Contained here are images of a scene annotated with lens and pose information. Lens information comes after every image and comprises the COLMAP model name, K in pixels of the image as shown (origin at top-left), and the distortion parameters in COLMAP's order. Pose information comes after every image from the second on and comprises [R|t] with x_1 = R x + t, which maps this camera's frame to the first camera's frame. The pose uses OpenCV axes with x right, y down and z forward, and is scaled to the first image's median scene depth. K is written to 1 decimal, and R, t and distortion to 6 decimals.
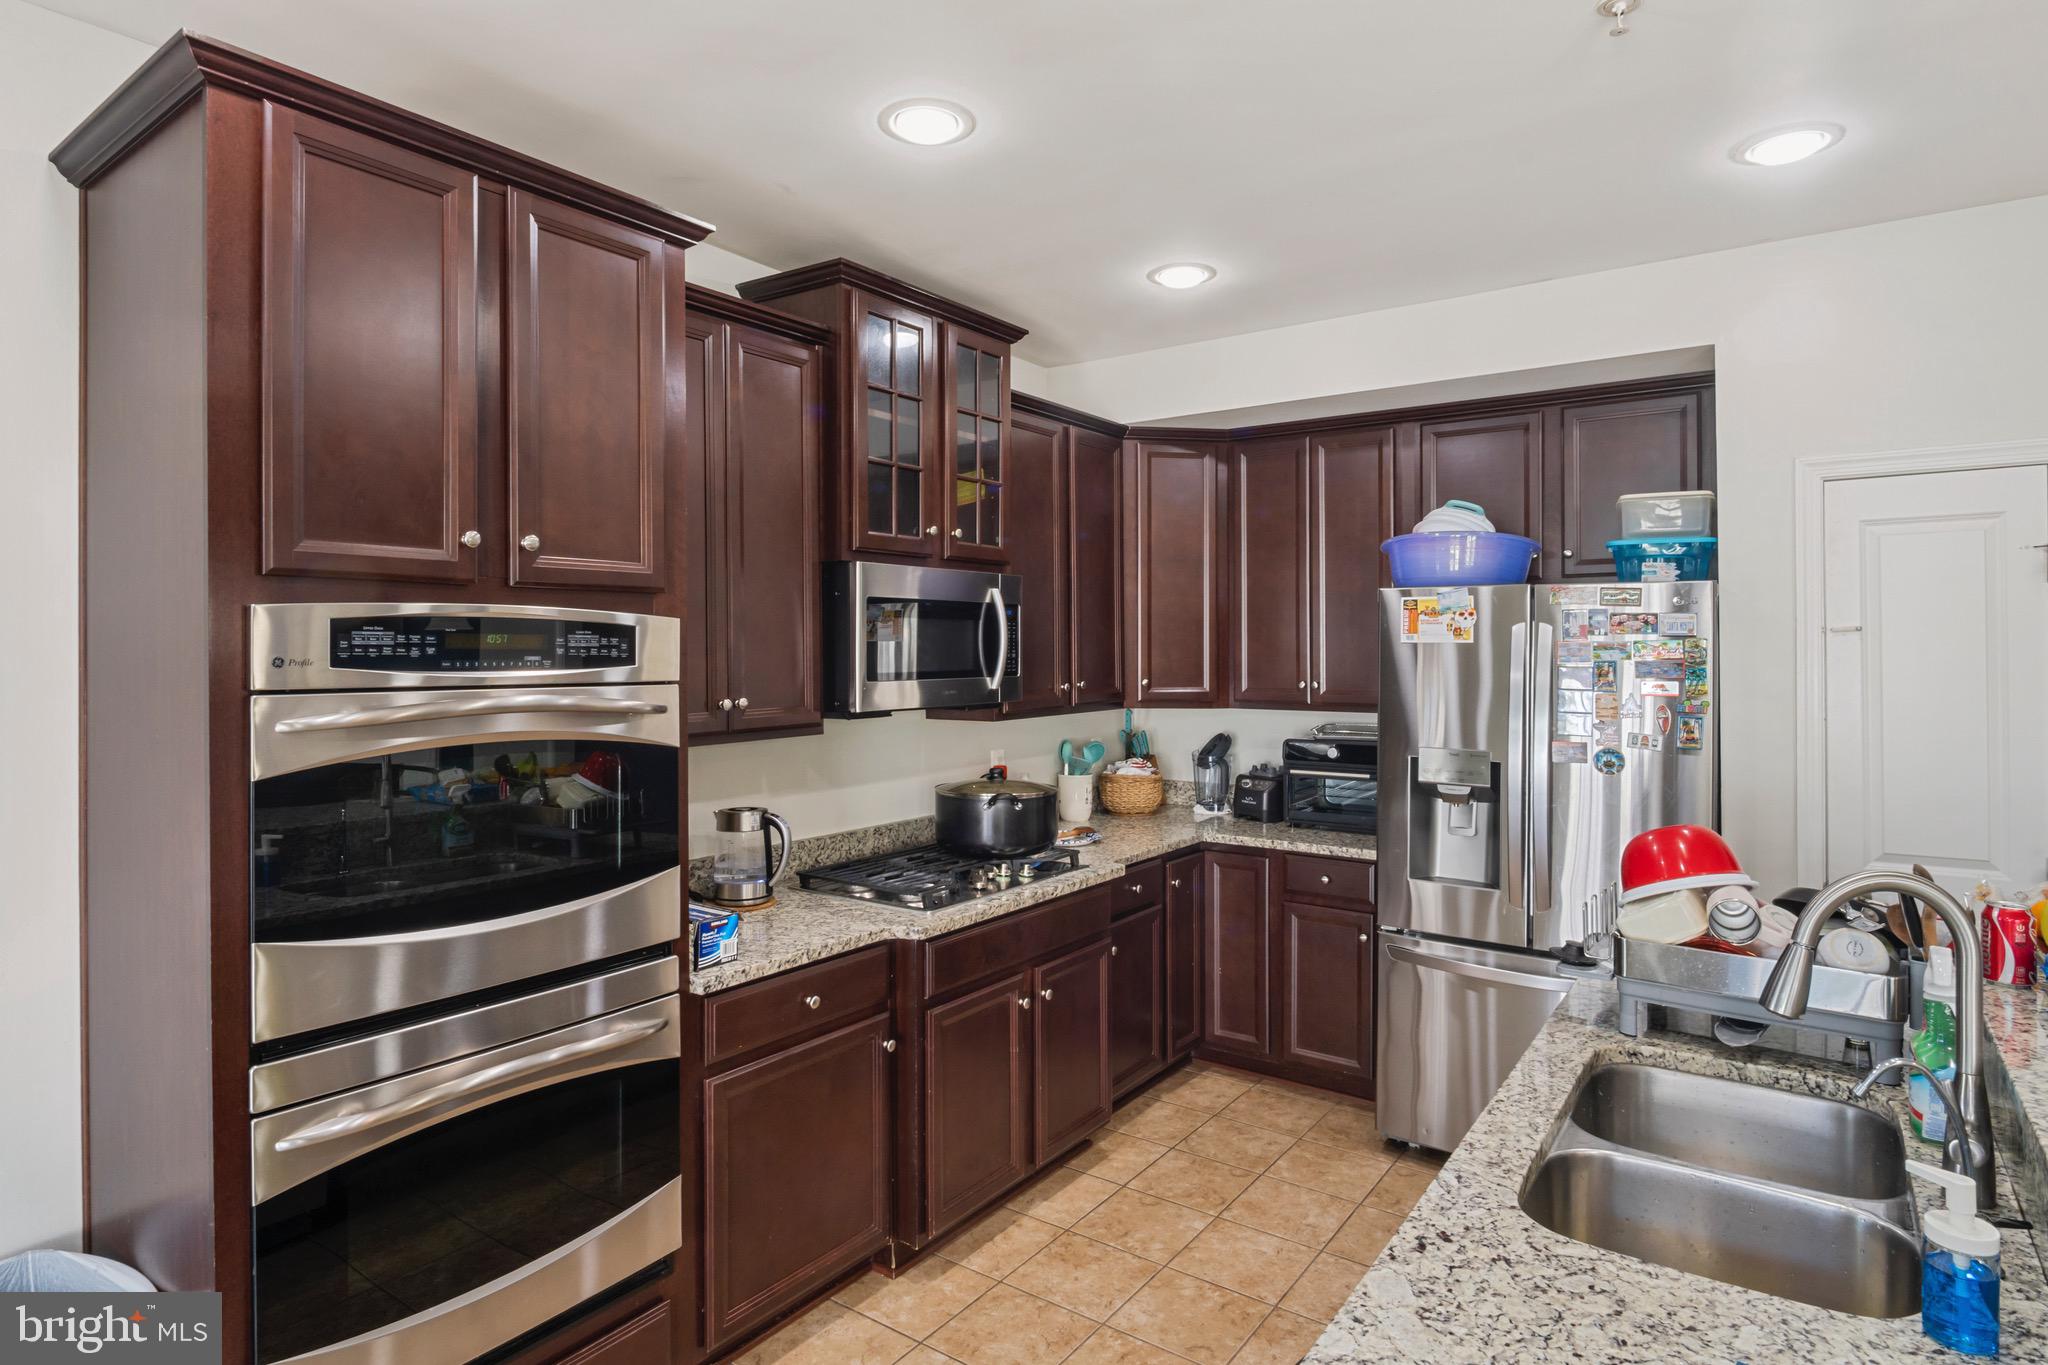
lens RADIAL K [[1105.4, 0, 1019.1], [0, 1105.4, 669.4], [0, 0, 1]] dist [-0.026253, 0.006228]
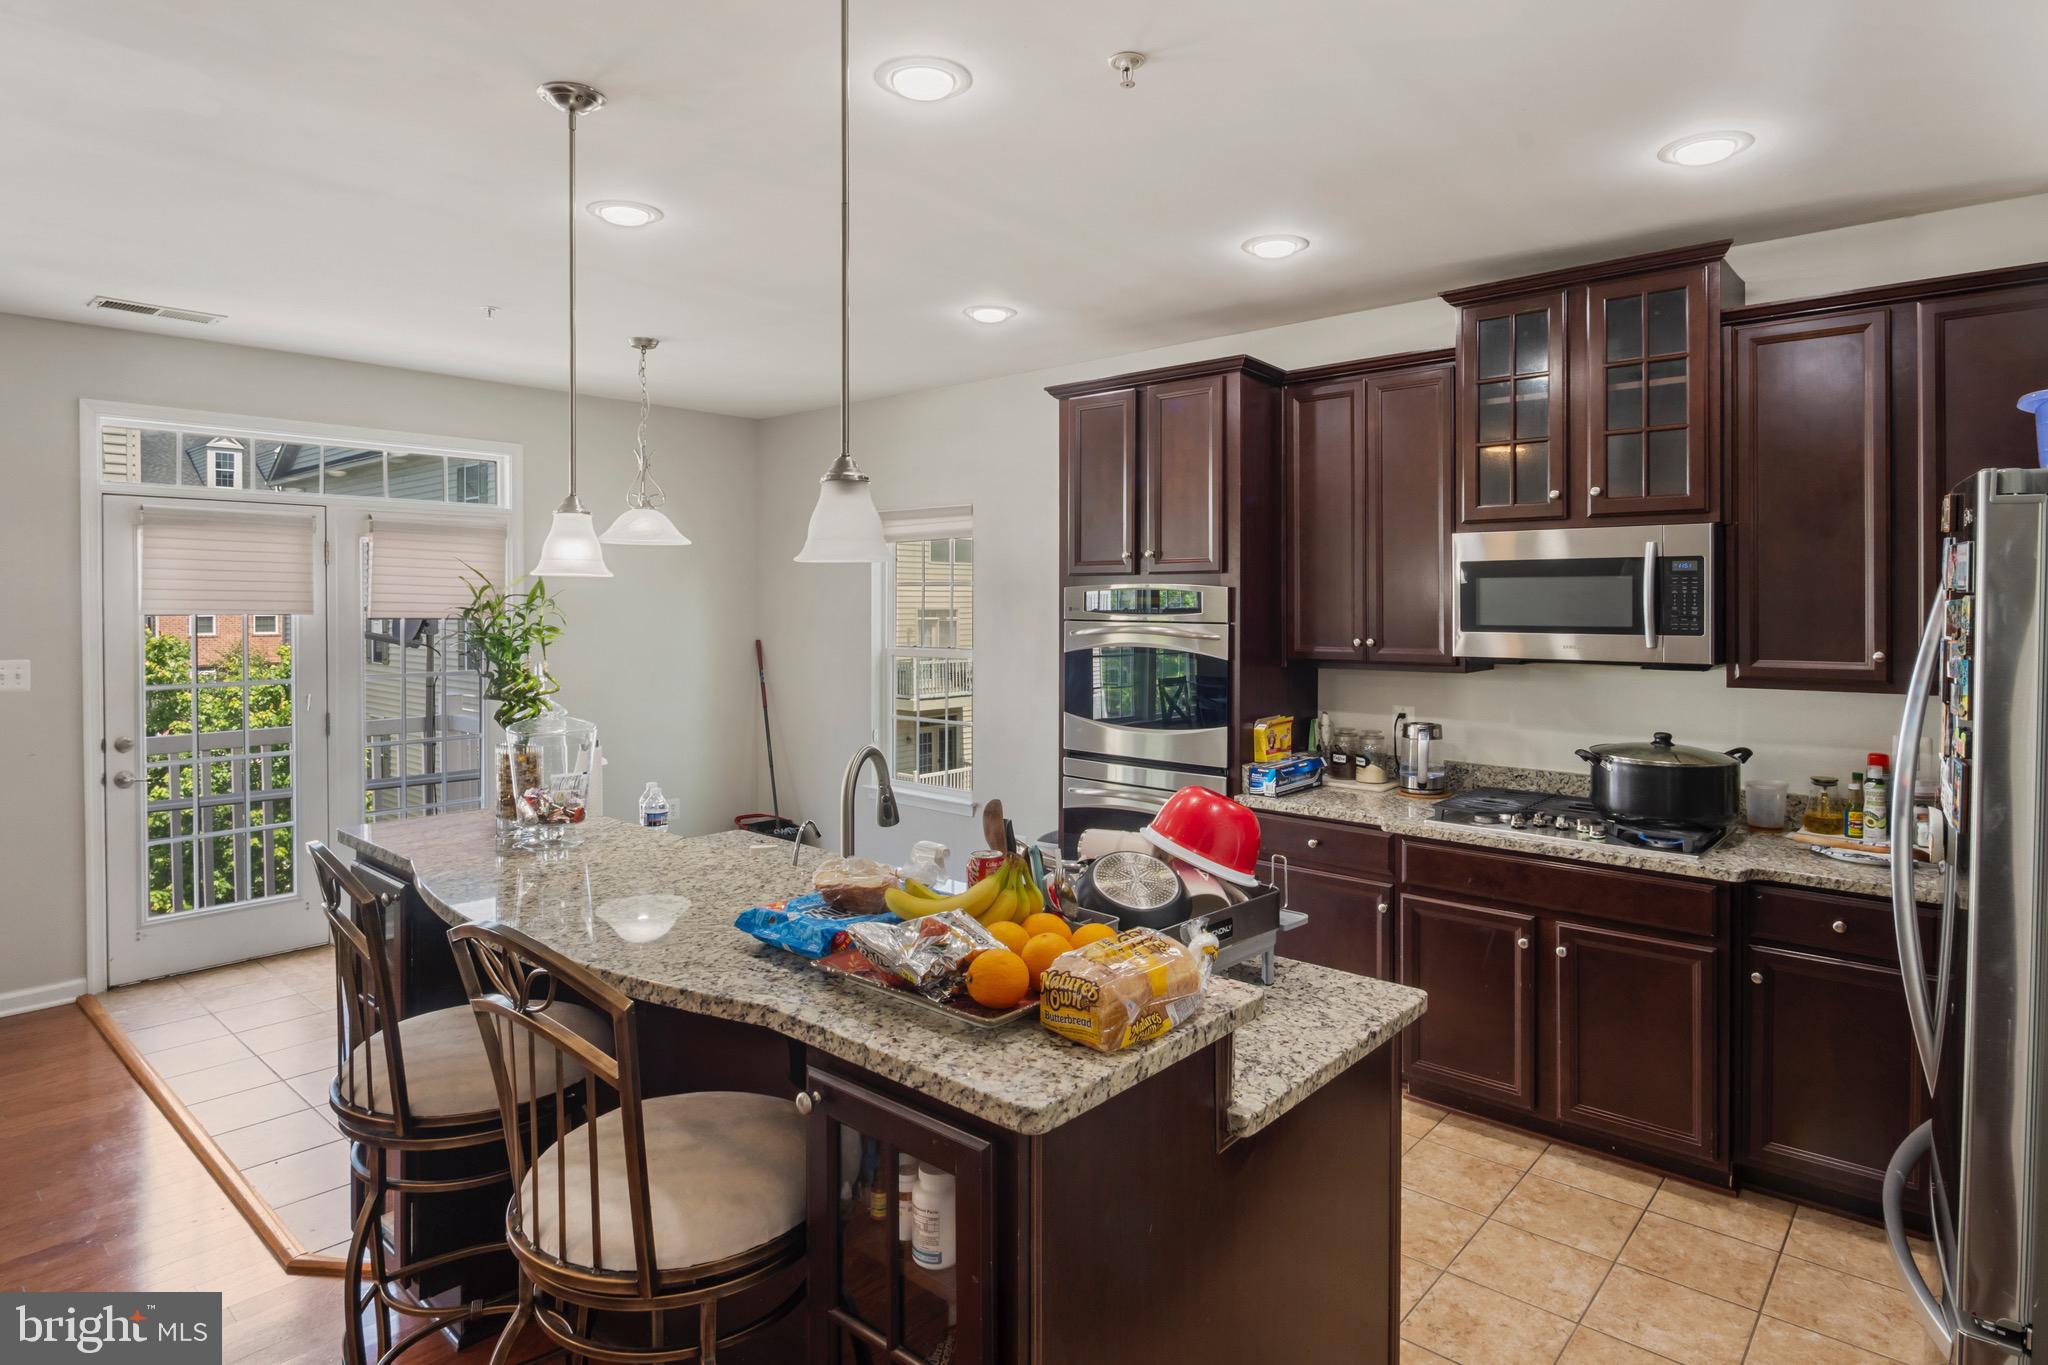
lens RADIAL K [[1105.4, 0, 1028.7], [0, 1105.4, 666.0], [0, 0, 1]] dist [-0.026253, 0.006228]
pose [[-0.098395, 0.064000, -0.993087, 1.118285], [-0.018731, 0.997634, 0.066149, -0.023703], [0.994971, 0.025110, -0.096963, 0.644942]]
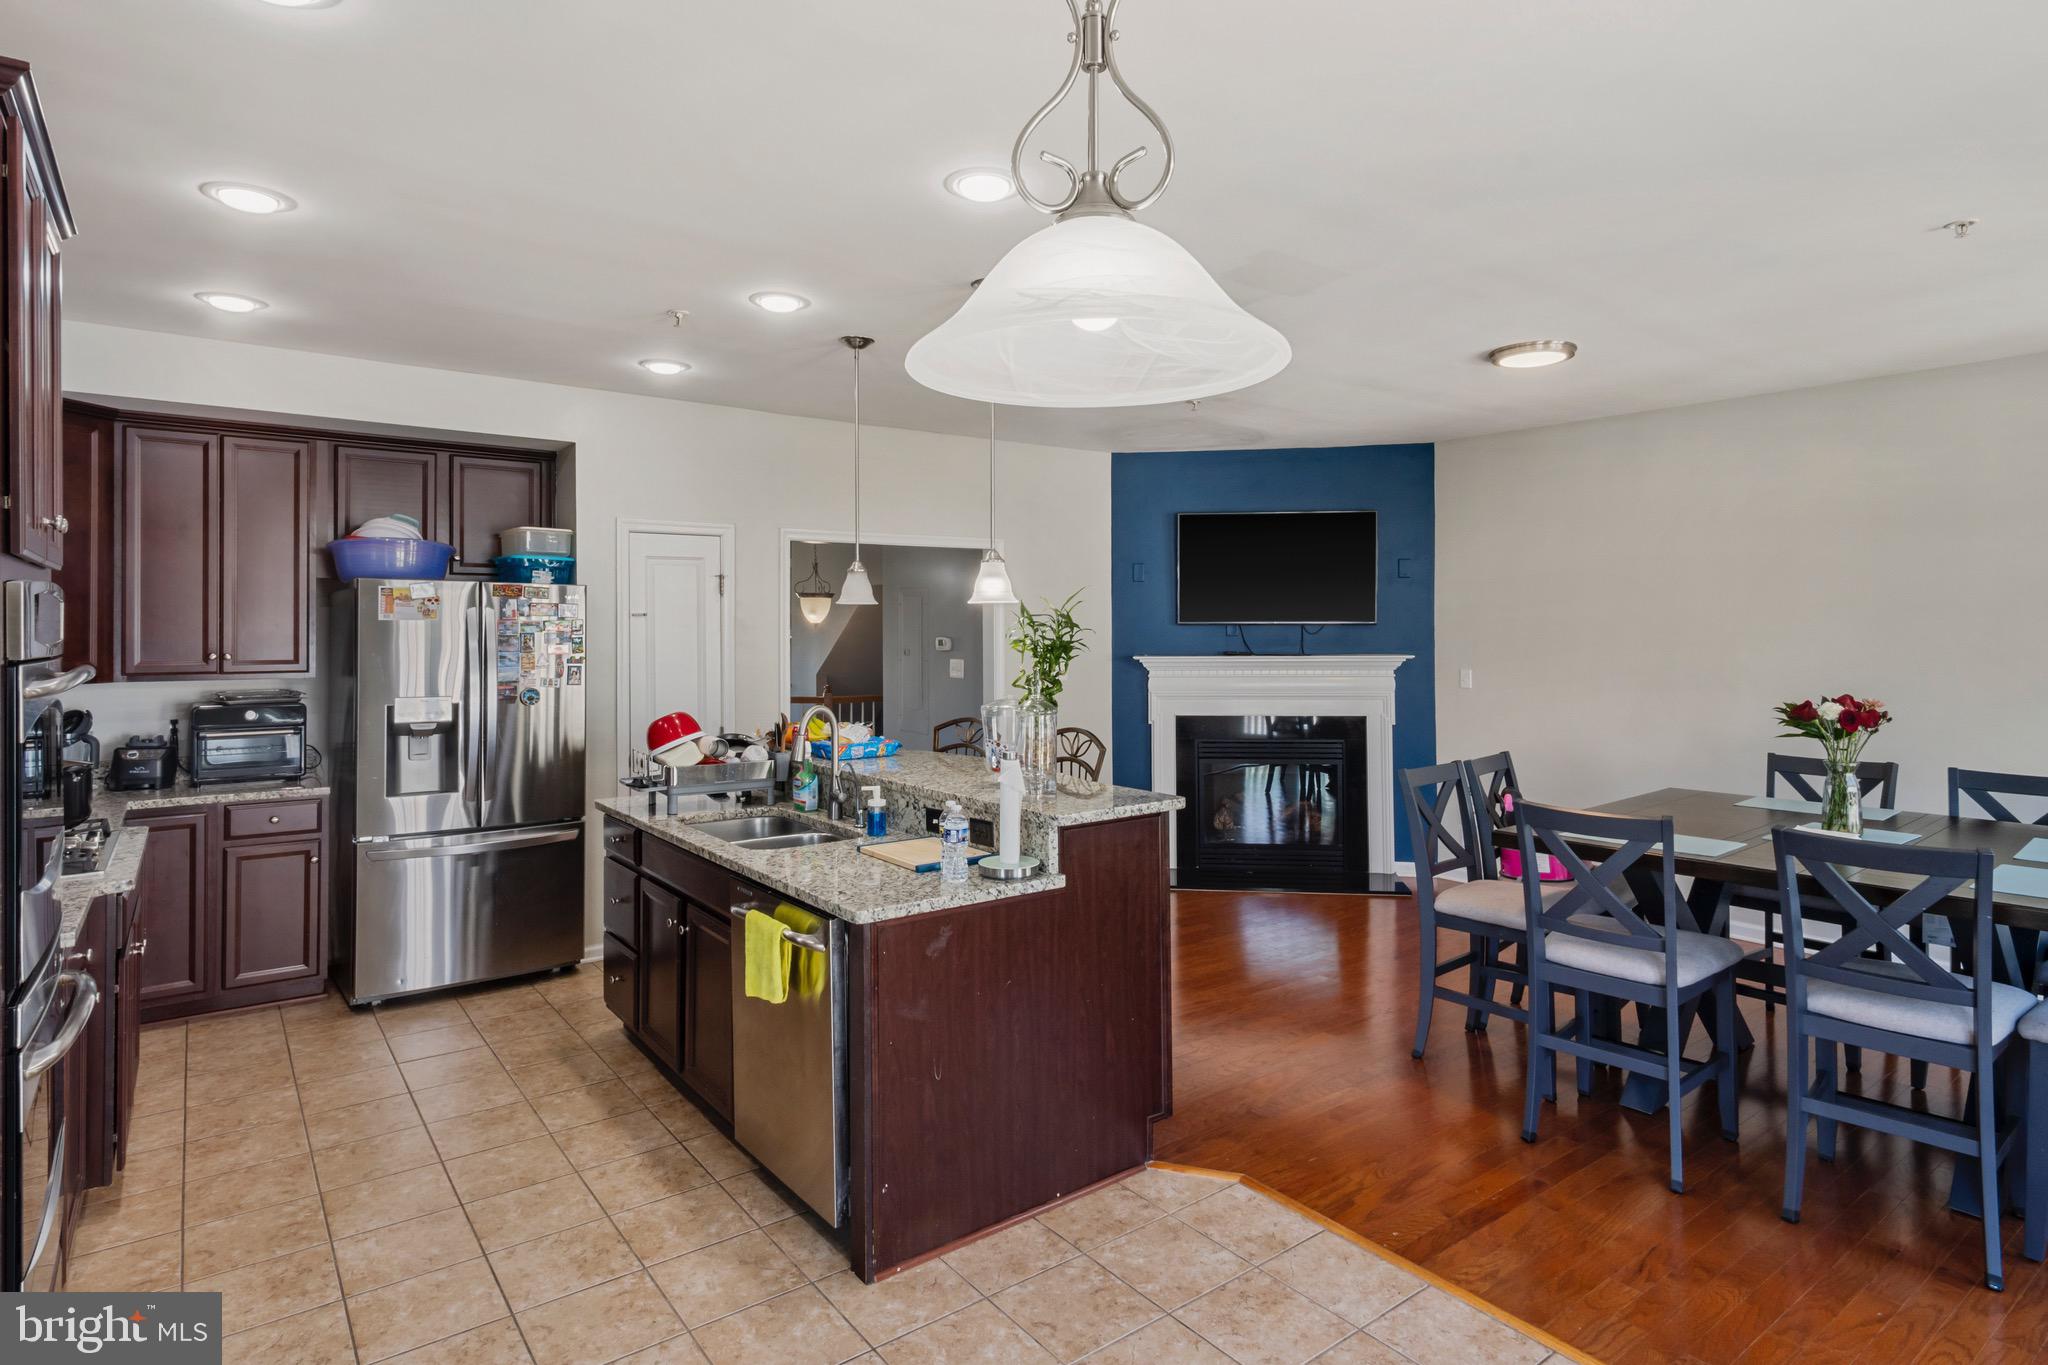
lens RADIAL K [[1105.4, 0, 1028.3], [0, 1105.4, 681.7], [0, 0, 1]] dist [-0.026253, 0.006228]
pose [[0.296806, -0.043464, 0.953948, -0.766446], [0.011923, 0.999054, 0.041810, 0.004852], [-0.954863, -0.001035, 0.297044, -0.157195]]
